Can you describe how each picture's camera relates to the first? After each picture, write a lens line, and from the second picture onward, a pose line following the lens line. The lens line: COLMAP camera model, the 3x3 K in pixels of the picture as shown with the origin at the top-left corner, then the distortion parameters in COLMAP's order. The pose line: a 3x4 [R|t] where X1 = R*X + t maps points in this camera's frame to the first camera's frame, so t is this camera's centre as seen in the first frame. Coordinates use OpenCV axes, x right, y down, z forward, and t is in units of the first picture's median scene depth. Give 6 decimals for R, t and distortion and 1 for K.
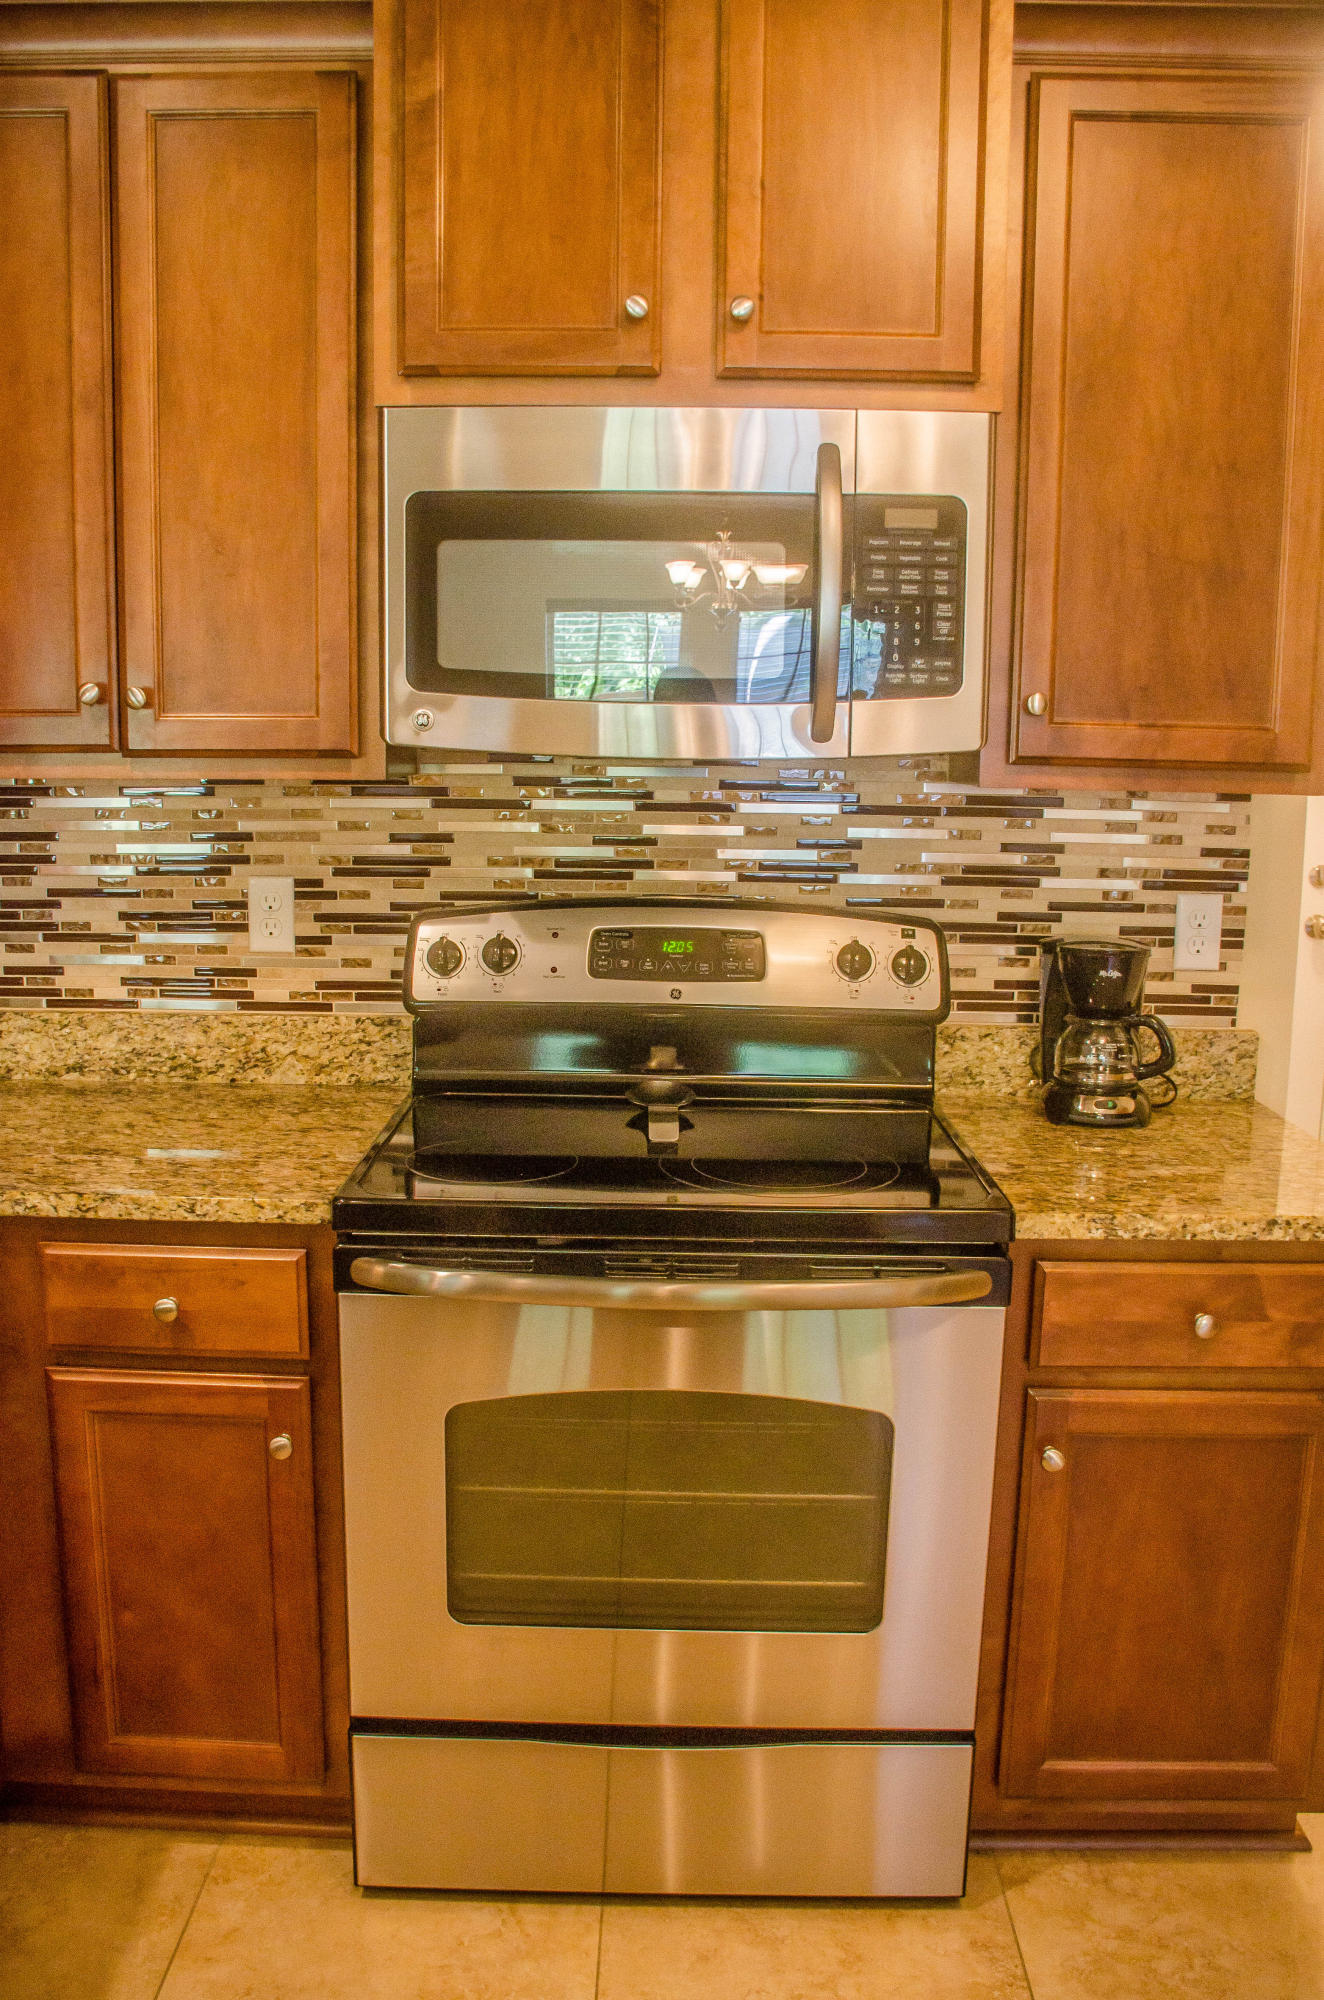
lens RADIAL K [[1609.9, 0, 652.7], [0, 1609.9, 1002.4], [0, 0, 1]] dist [-0.147333, 0.111743]
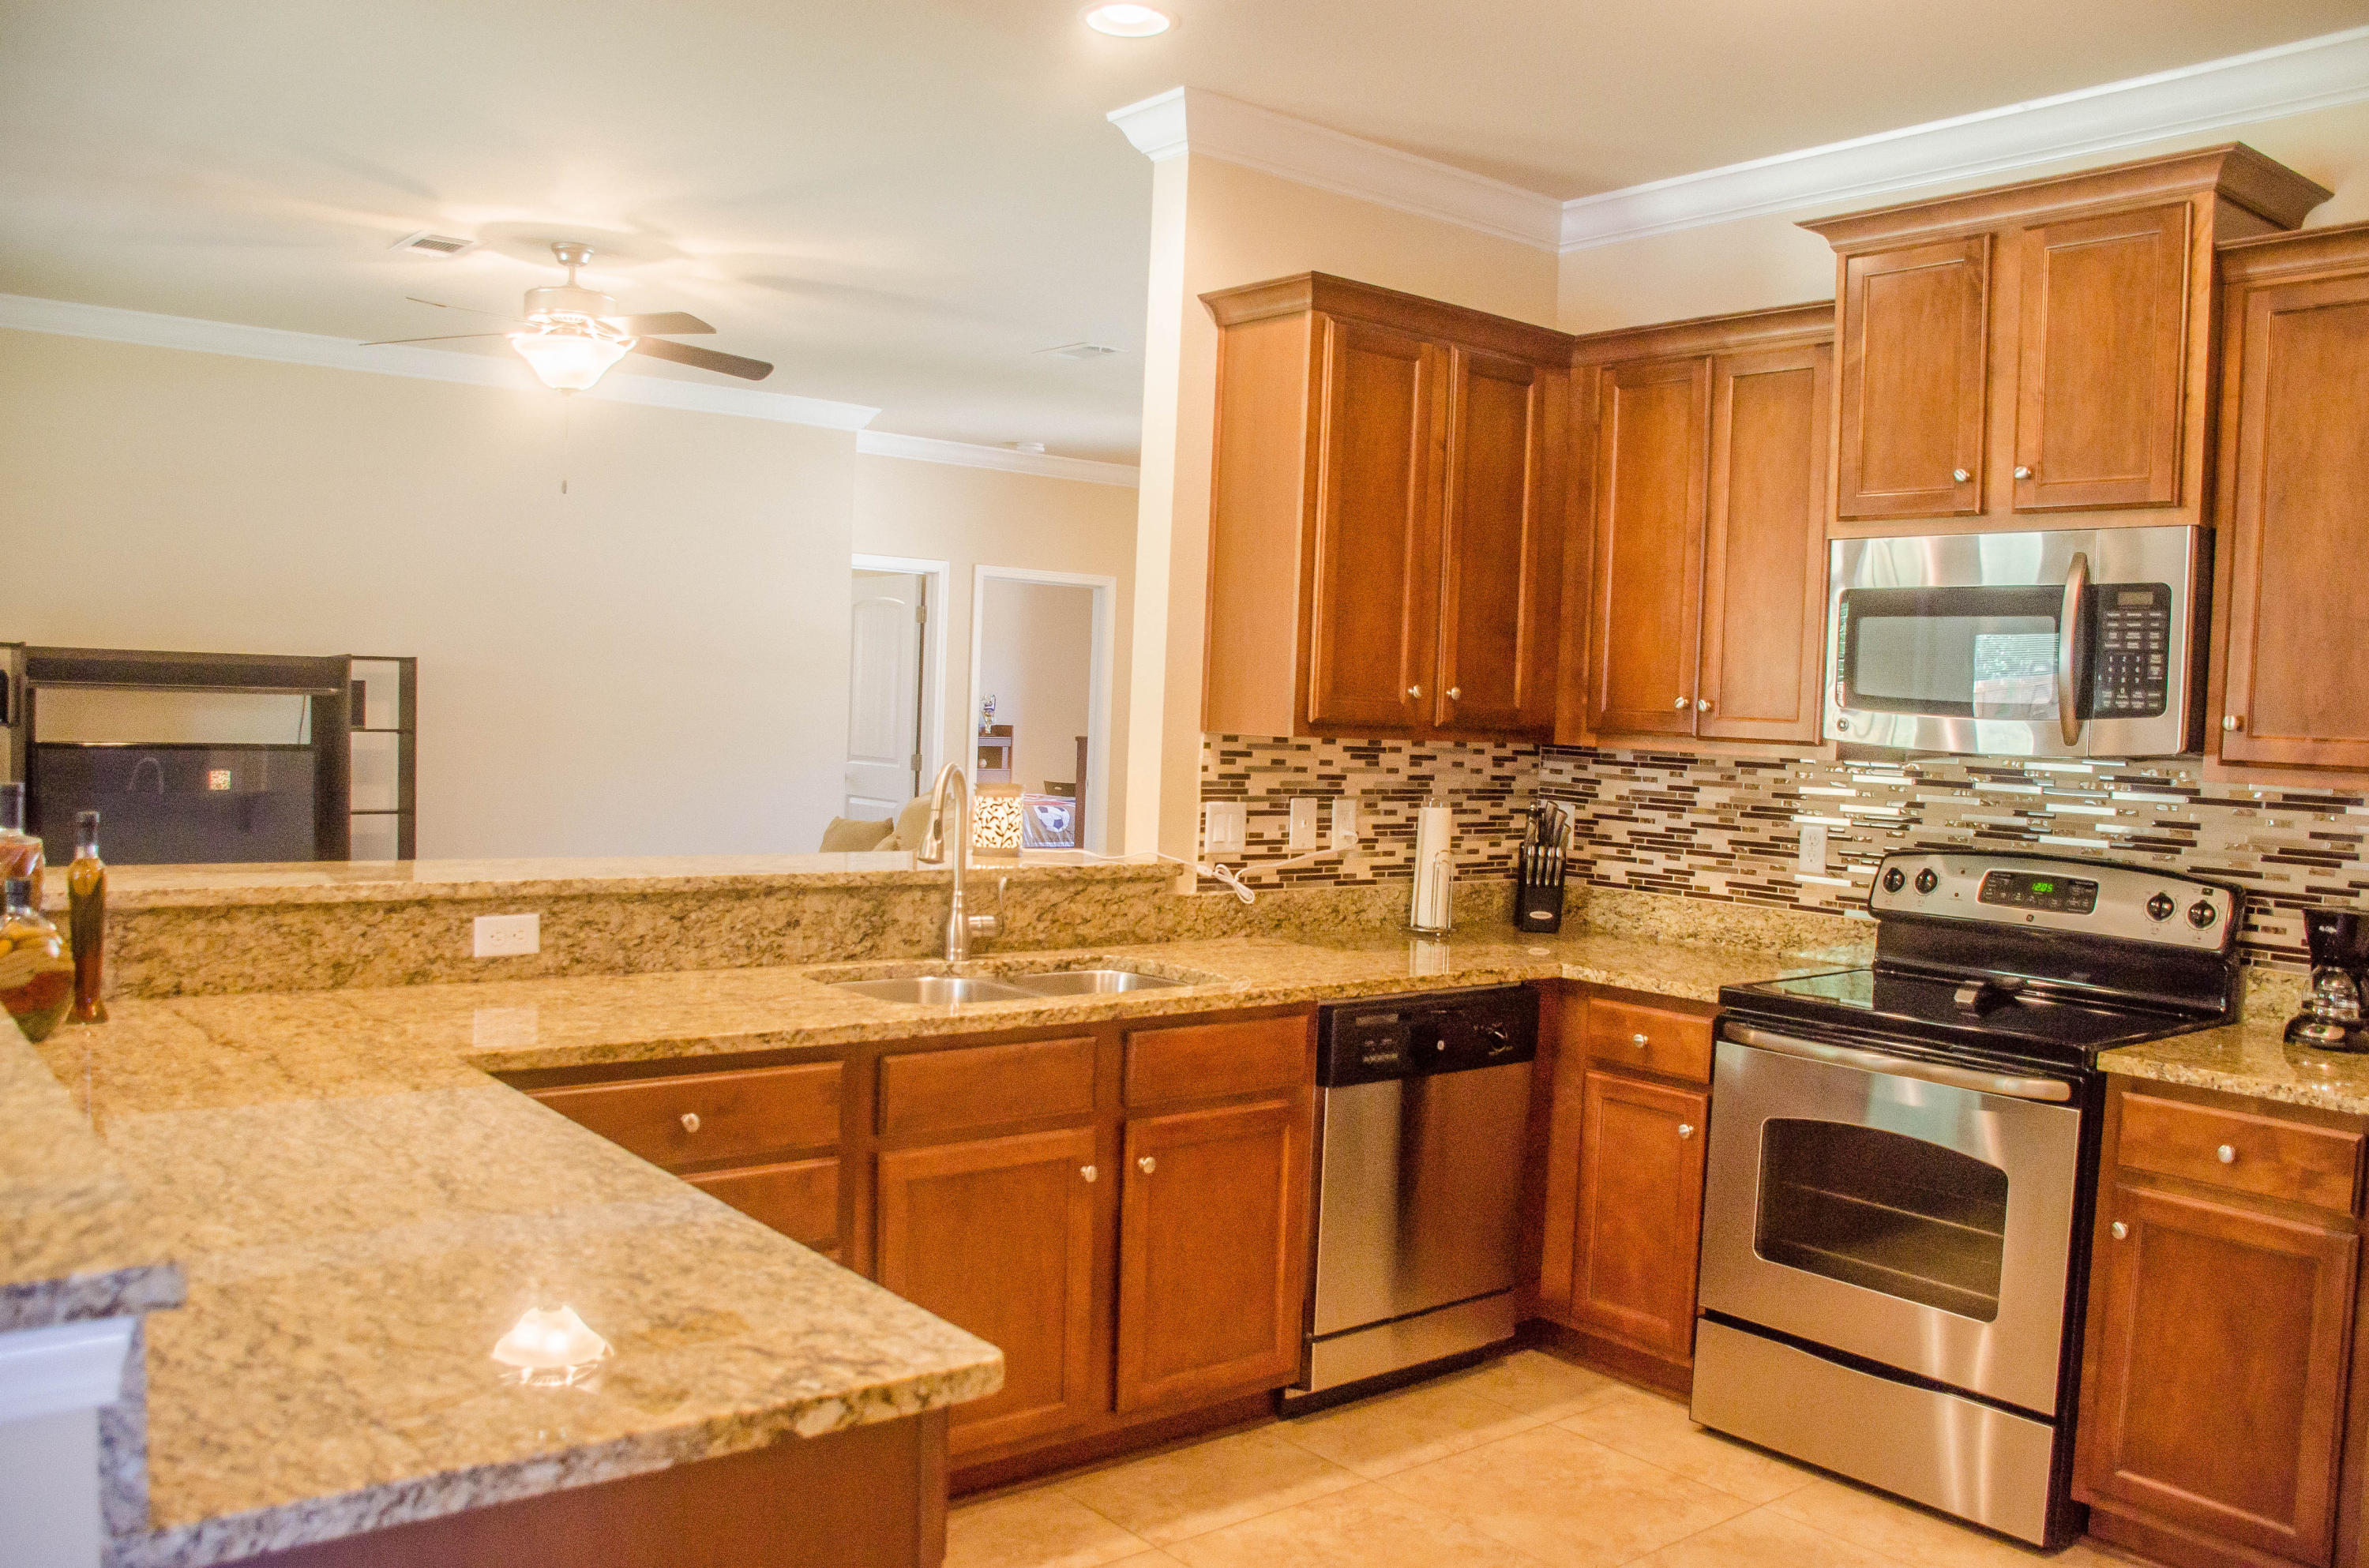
lens RADIAL K [[1906.7, 0, 1192.2], [0, 1906.7, 788.5], [0, 0, 1]] dist [-0.147333, 0.111743]
pose [[0.643698, 0.048155, -0.763763, 0.786117], [-0.154369, 0.985674, -0.067955, 0.107665], [0.749549, 0.161644, 0.641909, -0.639878]]
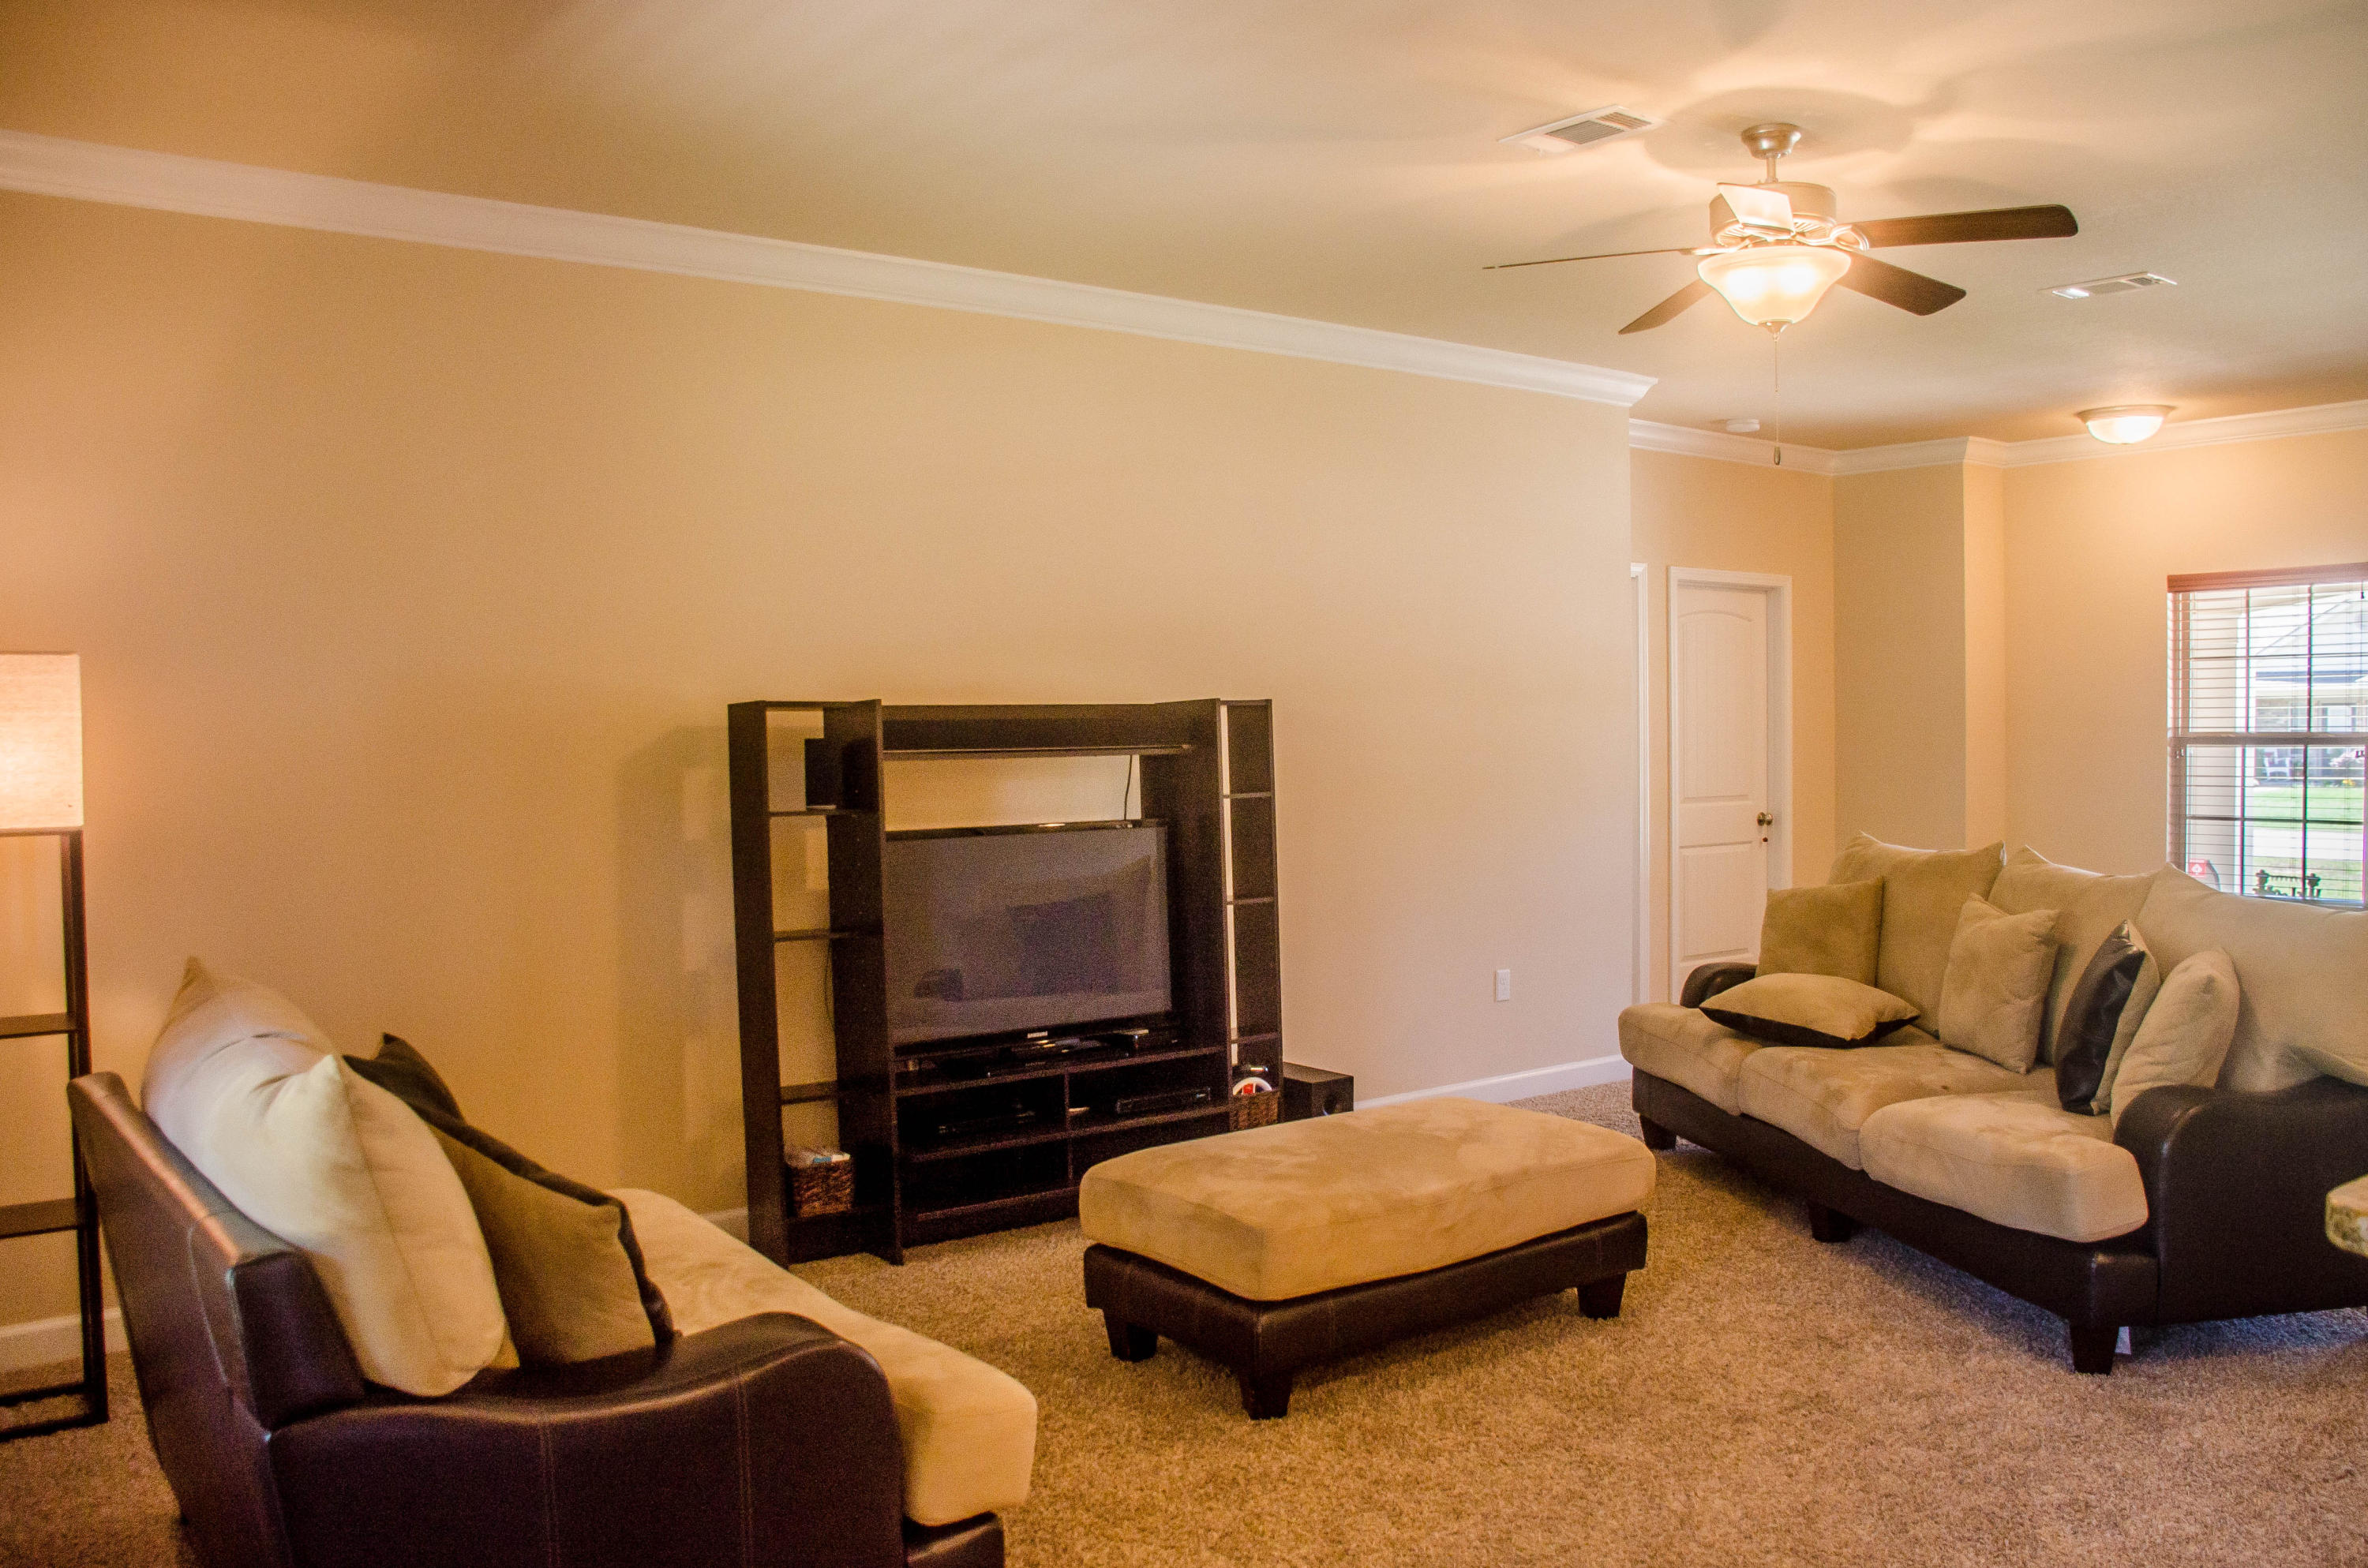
lens RADIAL K [[1905.8, 0, 1179.5], [0, 1905.8, 779.0], [0, 0, 1]] dist [-0.147333, 0.111743]
pose [[0.639079, -0.002042, -0.769138, -0.631978], [-0.104500, 0.990493, -0.089460, 0.219492], [0.762009, 0.137547, 0.632790, -1.315359]]
